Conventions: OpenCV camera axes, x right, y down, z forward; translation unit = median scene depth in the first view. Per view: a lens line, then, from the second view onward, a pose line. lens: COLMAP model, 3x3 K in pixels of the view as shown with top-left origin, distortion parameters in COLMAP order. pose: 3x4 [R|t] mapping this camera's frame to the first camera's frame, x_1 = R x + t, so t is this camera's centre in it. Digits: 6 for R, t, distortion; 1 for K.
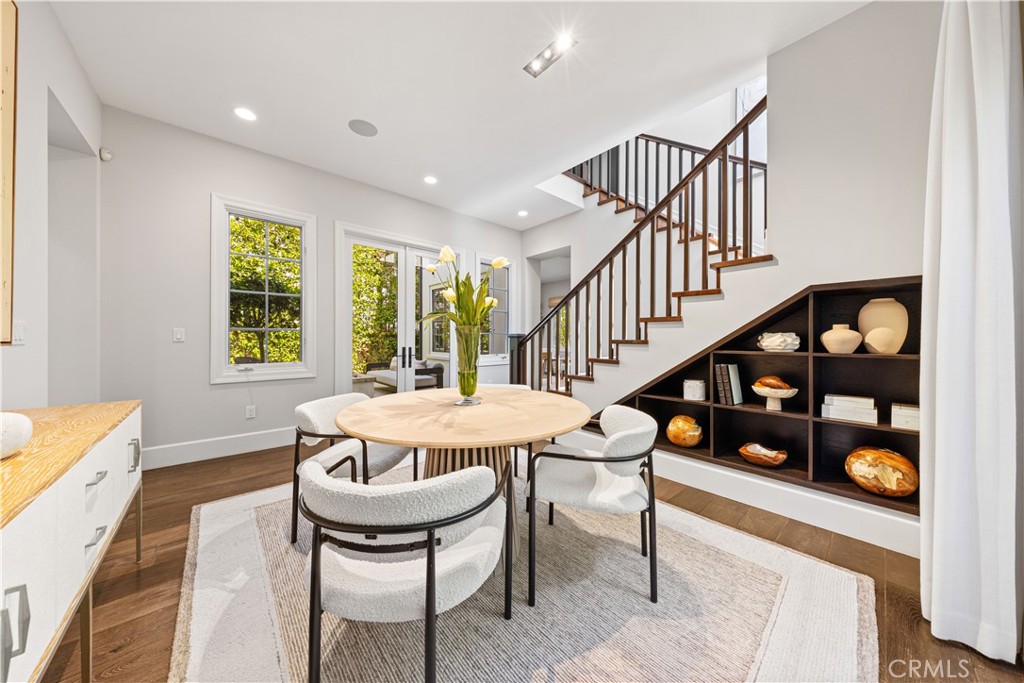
lens RADIAL K [[325.3, 0, 506.7], [0, 325.3, 338.7], [0, 0, 1]] dist [0.012588, -0.000932]
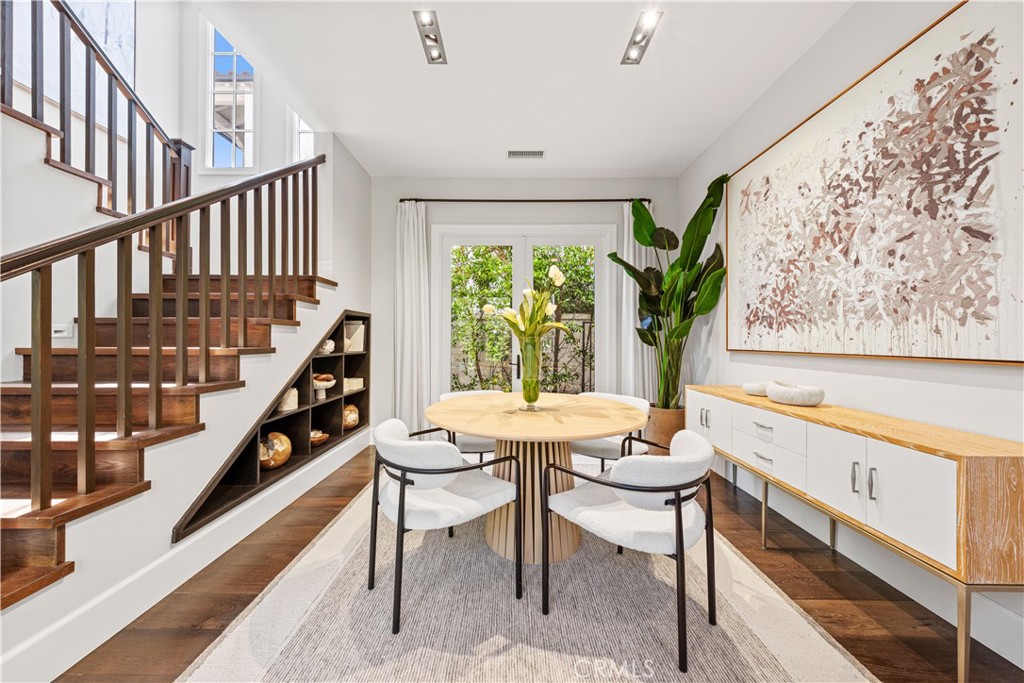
lens RADIAL K [[351.3, 0, 508.5], [0, 351.3, 338.7], [0, 0, 1]] dist [0.014034, -0.002288]
pose [[-0.745706, 0.002211, 0.666271, -0.711686], [-0.002144, 0.999981, -0.005718, -0.017372], [-0.666271, -0.005693, -0.745688, 1.617907]]
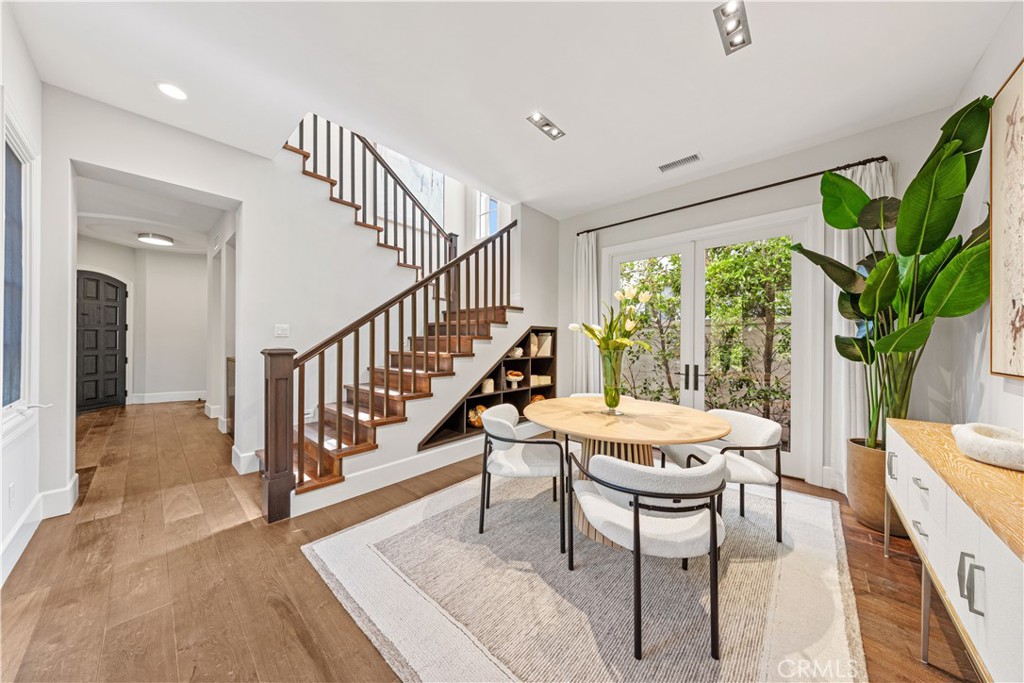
lens RADIAL K [[325.3, 0, 510.5], [0, 325.3, 342.1], [0, 0, 1]] dist [0.012588, -0.000932]
pose [[-0.114479, 0.000733, 0.993425, -1.104607], [-0.006977, 0.999974, -0.001542, -0.049121], [-0.993401, -0.007107, -0.114471, 1.289961]]
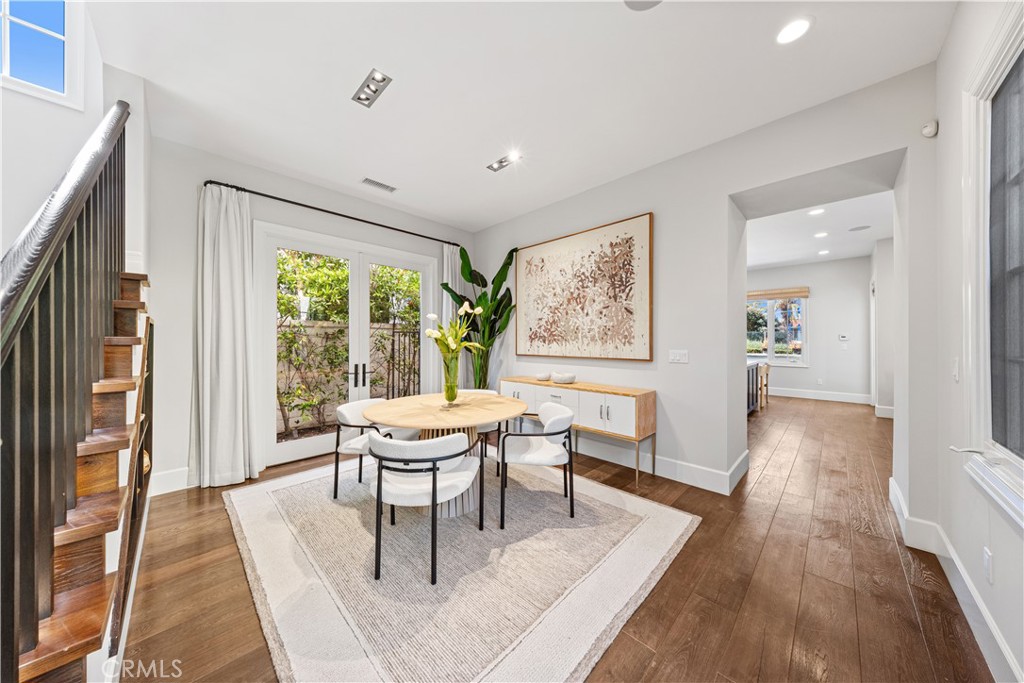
lens RADIAL K [[325.3, 0, 502.8], [0, 325.3, 340.8], [0, 0, 1]] dist [0.012588, -0.000932]
pose [[-0.998710, 0.001986, -0.050748, -0.244227], [0.001982, 0.999998, 0.000115, -0.072640], [0.050748, 0.000015, -0.998712, 2.079095]]
